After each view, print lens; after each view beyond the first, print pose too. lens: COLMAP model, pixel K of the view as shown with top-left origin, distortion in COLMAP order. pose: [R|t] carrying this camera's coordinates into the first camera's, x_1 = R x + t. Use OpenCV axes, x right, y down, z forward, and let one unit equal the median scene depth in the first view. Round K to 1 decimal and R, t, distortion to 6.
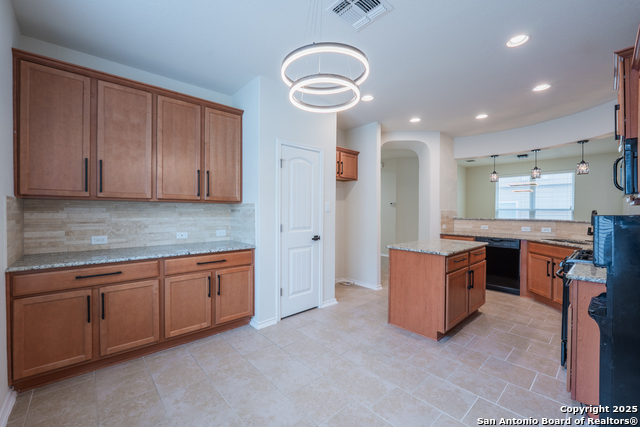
lens RADIAL K [[264.1, 0, 316.0], [0, 264.1, 213.3], [0, 0, 1]] dist [-0.008381, -0.001499]
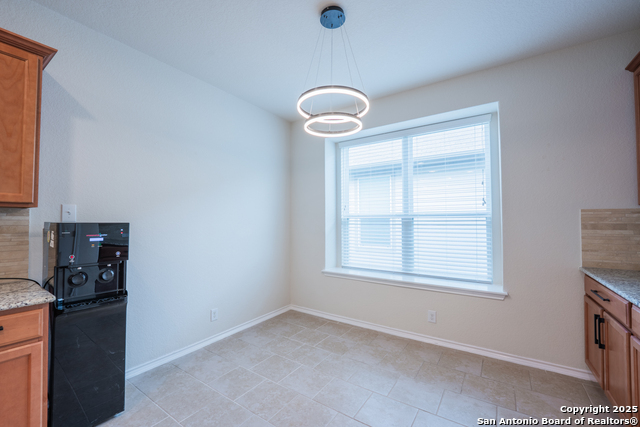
lens RADIAL K [[264.1, 0, 320.0], [0, 264.1, 214.4], [0, 0, 1]] dist [-0.008381, -0.001499]
pose [[-0.970059, -0.010013, -0.242663, 0.220785], [-0.006180, 0.999844, -0.016550, -0.009298], [0.242791, -0.014555, -0.969970, 1.258972]]
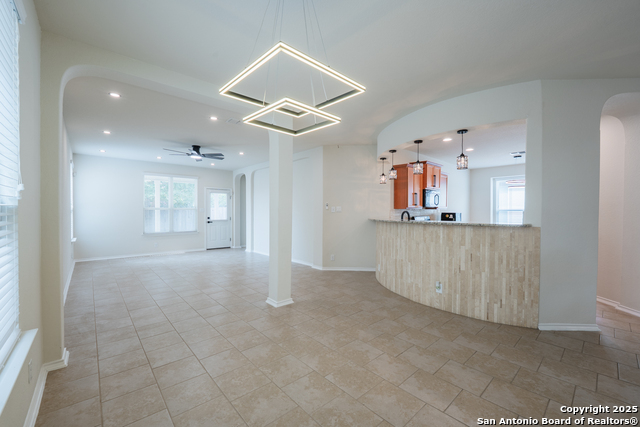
lens RADIAL K [[264.1, 0, 304.7], [0, 264.1, 214.2], [0, 0, 1]] dist [-0.008381, -0.001499]
pose [[-0.999764, -0.007321, 0.020477, 2.145612], [-0.006859, 0.999723, 0.022527, -0.031244], [-0.020636, 0.022381, -0.999537, 3.314925]]
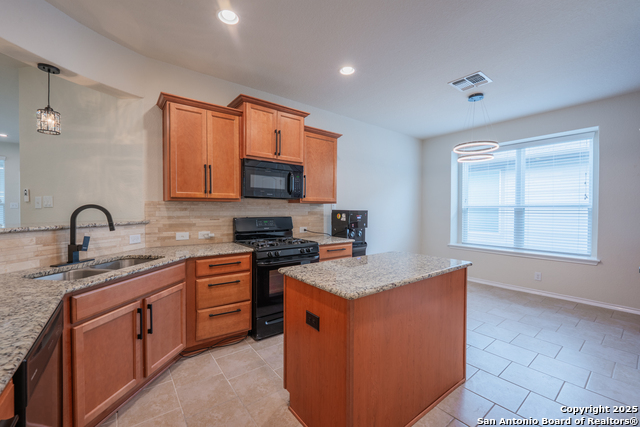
lens RADIAL K [[264.1, 0, 317.0], [0, 264.1, 212.1], [0, 0, 1]] dist [-0.008381, -0.001499]
pose [[-0.996946, -0.010410, 0.077401, 0.696666], [-0.008794, 0.999737, 0.021196, -0.014948], [-0.077601, 0.020451, -0.996775, 1.955862]]
